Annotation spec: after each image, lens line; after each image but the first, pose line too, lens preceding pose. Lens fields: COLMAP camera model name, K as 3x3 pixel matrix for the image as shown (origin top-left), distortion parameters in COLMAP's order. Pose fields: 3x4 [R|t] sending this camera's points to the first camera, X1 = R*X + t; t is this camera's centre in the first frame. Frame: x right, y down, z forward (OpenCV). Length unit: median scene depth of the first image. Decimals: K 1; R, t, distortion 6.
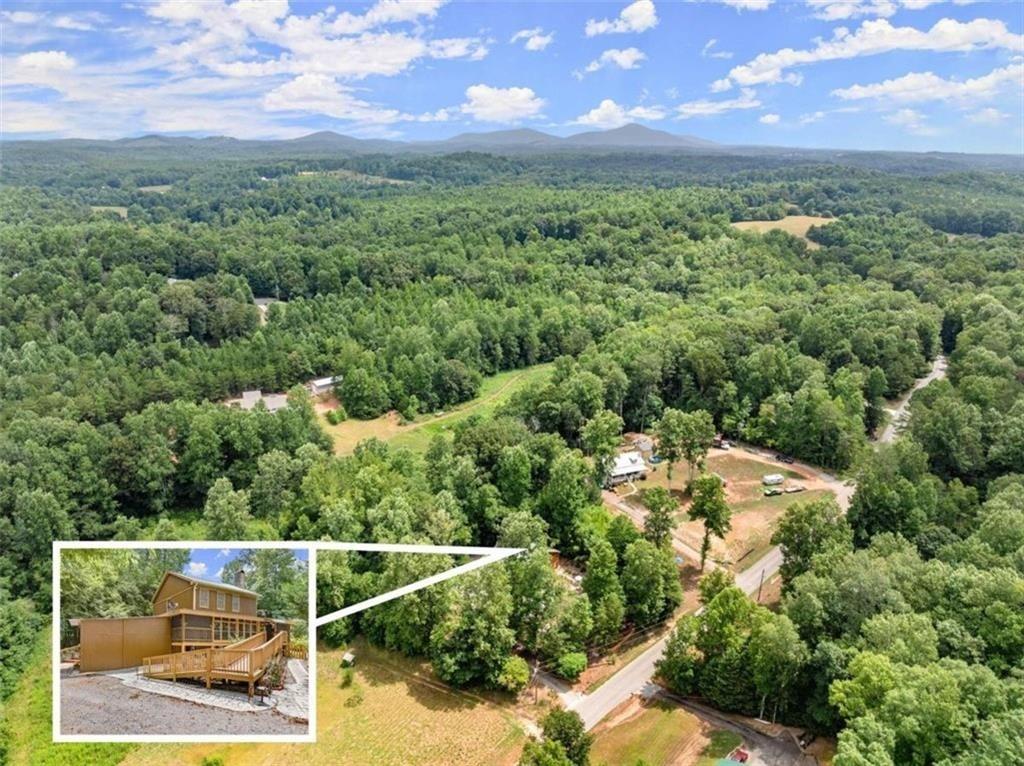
lens RADIAL K [[696.2, 0, 512.0], [0, 696.2, 383.0], [0, 0, 1]] dist [-0.042702, -0.001863]
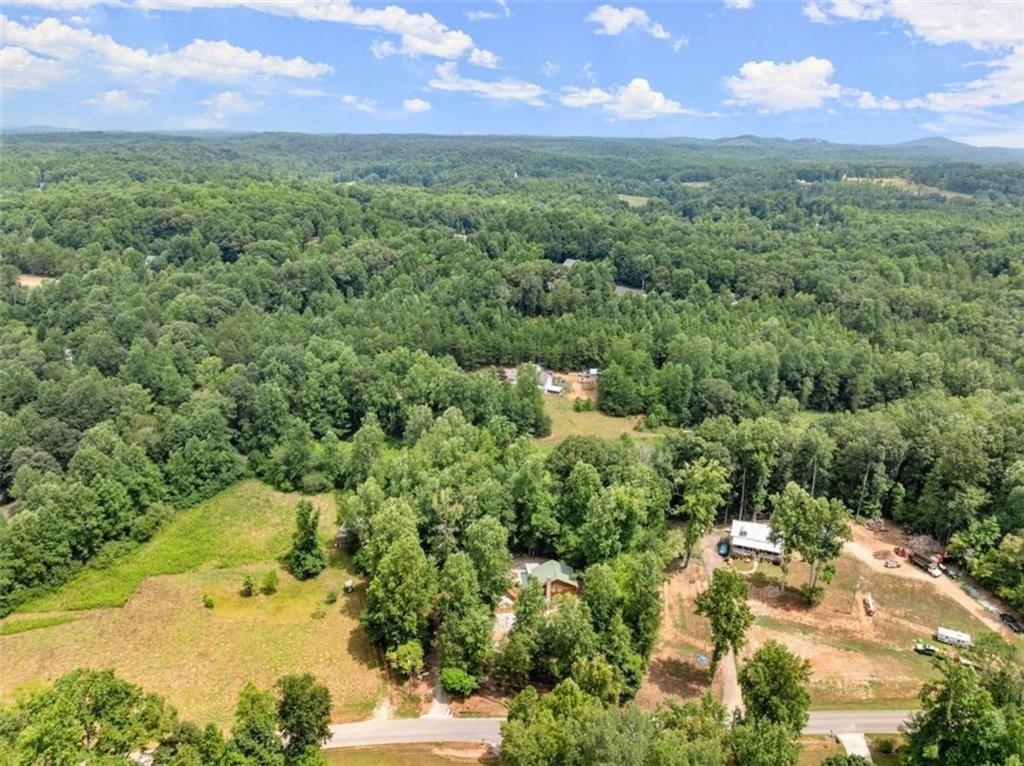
lens RADIAL K [[696.2, 0, 512.0], [0, 696.2, 383.0], [0, 0, 1]] dist [-0.042702, -0.001863]
pose [[0.728956, 0.231034, -0.644397, 0.492330], [-0.232901, 0.968874, 0.083905, -0.067080], [0.643724, 0.088917, 0.760074, 0.211233]]
